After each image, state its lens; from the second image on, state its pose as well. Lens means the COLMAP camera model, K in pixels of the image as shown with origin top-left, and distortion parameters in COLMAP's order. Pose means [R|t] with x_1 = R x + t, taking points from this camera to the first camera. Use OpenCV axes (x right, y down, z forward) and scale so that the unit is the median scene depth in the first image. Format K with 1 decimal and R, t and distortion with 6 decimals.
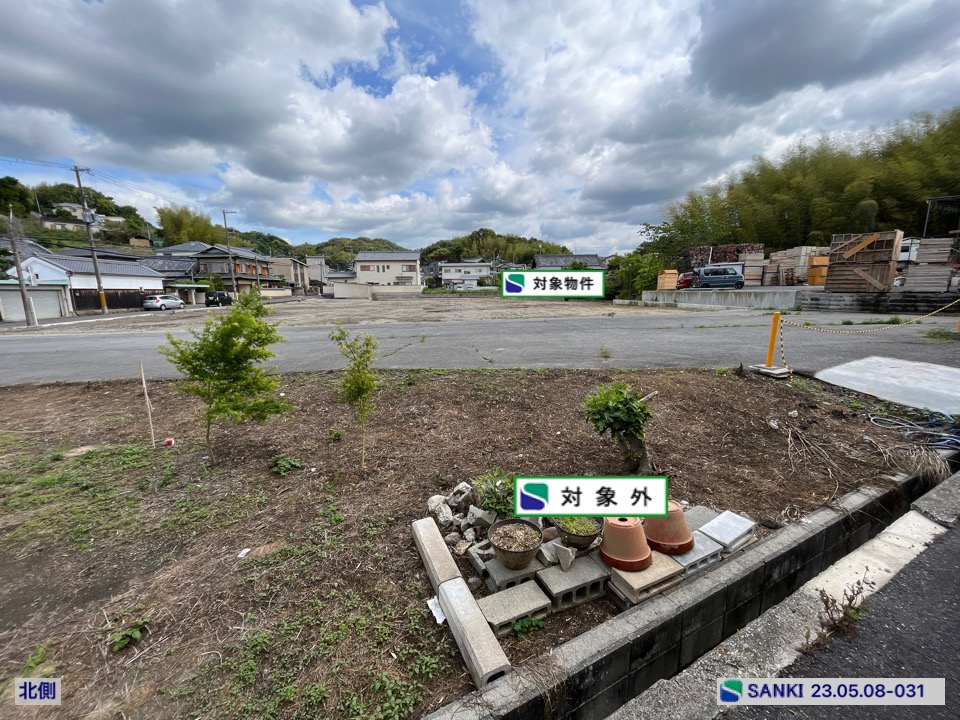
lens RADIAL K [[388.9, 0, 476.2], [0, 388.9, 358.2], [0, 0, 1]] dist [-0.002360, -0.000113]
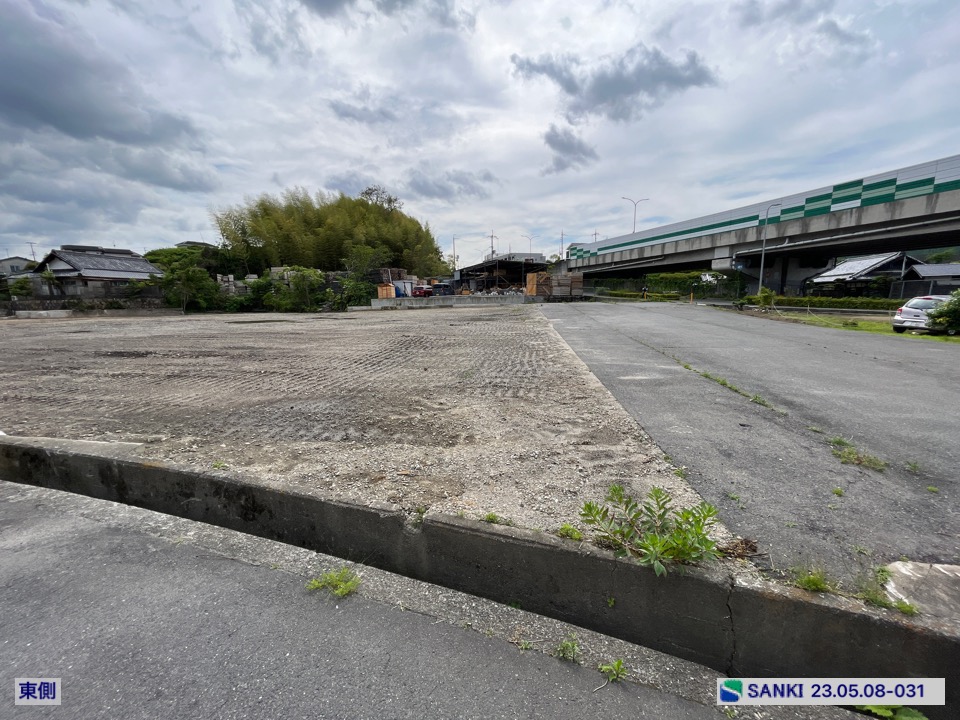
lens RADIAL K [[388.9, 0, 476.2], [0, 388.9, 355.8], [0, 0, 1]] dist [-0.002360, -0.000113]
pose [[0.145810, -0.135220, 0.980028, -0.447097], [0.187697, 0.976404, 0.106794, -0.036941], [-0.971344, 0.168377, 0.167750, 0.280477]]
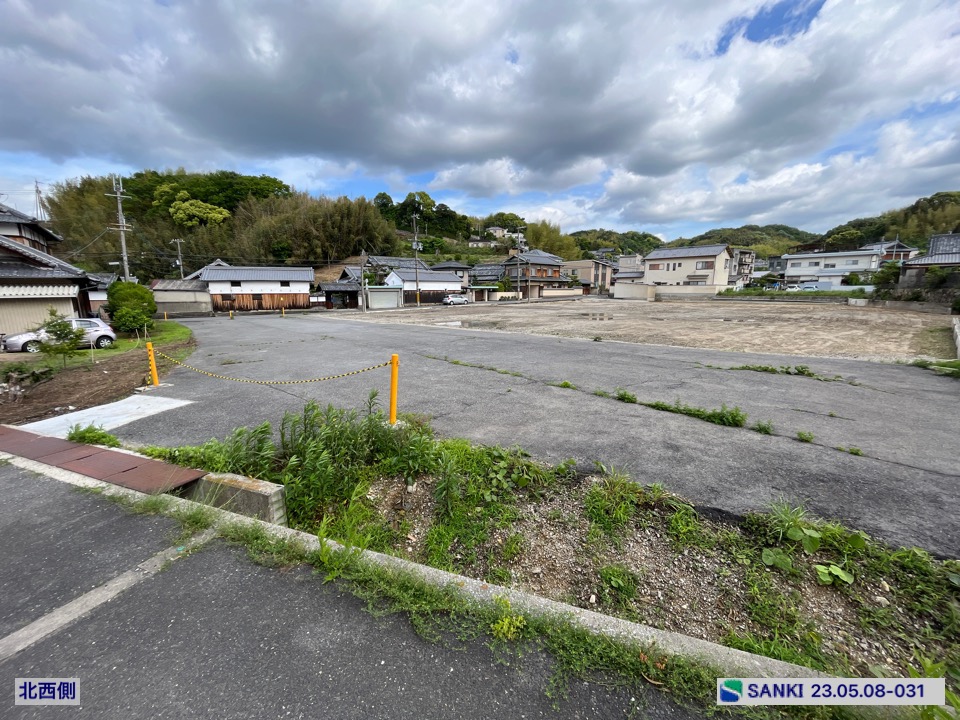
lens RADIAL K [[388.9, 0, 476.8], [0, 388.9, 367.1], [0, 0, 1]] dist [-0.002360, -0.000113]
pose [[0.621480, 0.162827, -0.766322, 0.229355], [-0.137663, 0.985640, 0.097785, -0.030250], [0.771240, 0.044723, 0.634971, 0.100771]]
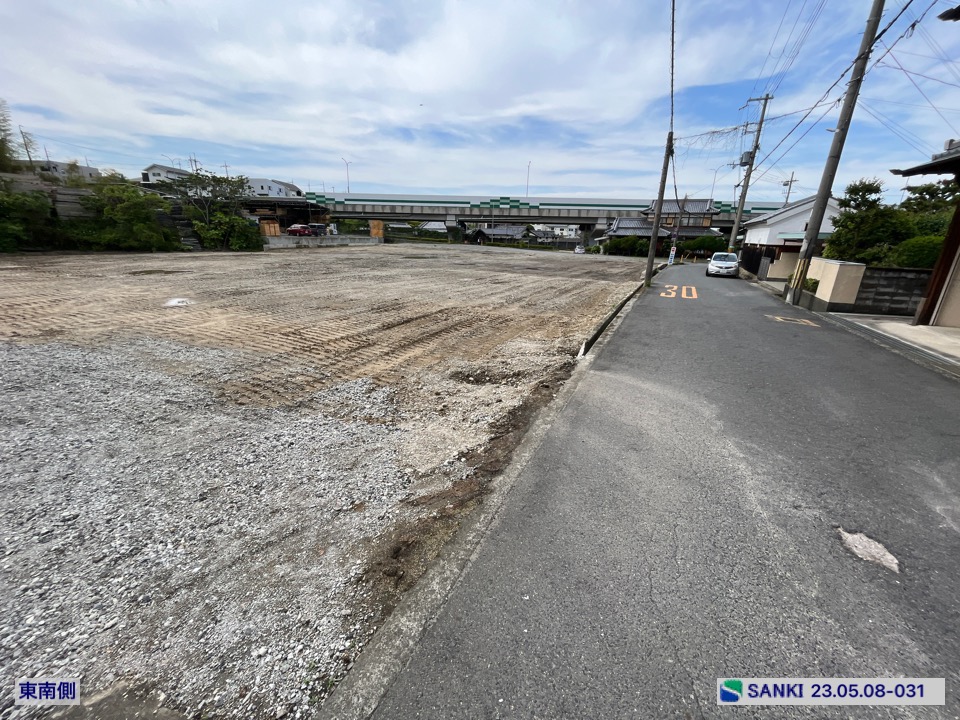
lens RADIAL K [[388.9, 0, 471.0], [0, 388.9, 378.3], [0, 0, 1]] dist [-0.002360, -0.000113]
pose [[-0.865087, -0.183957, 0.466673, -0.463270], [0.070000, 0.876955, 0.475447, -0.186455], [-0.496714, 0.443971, -0.745765, 1.043546]]
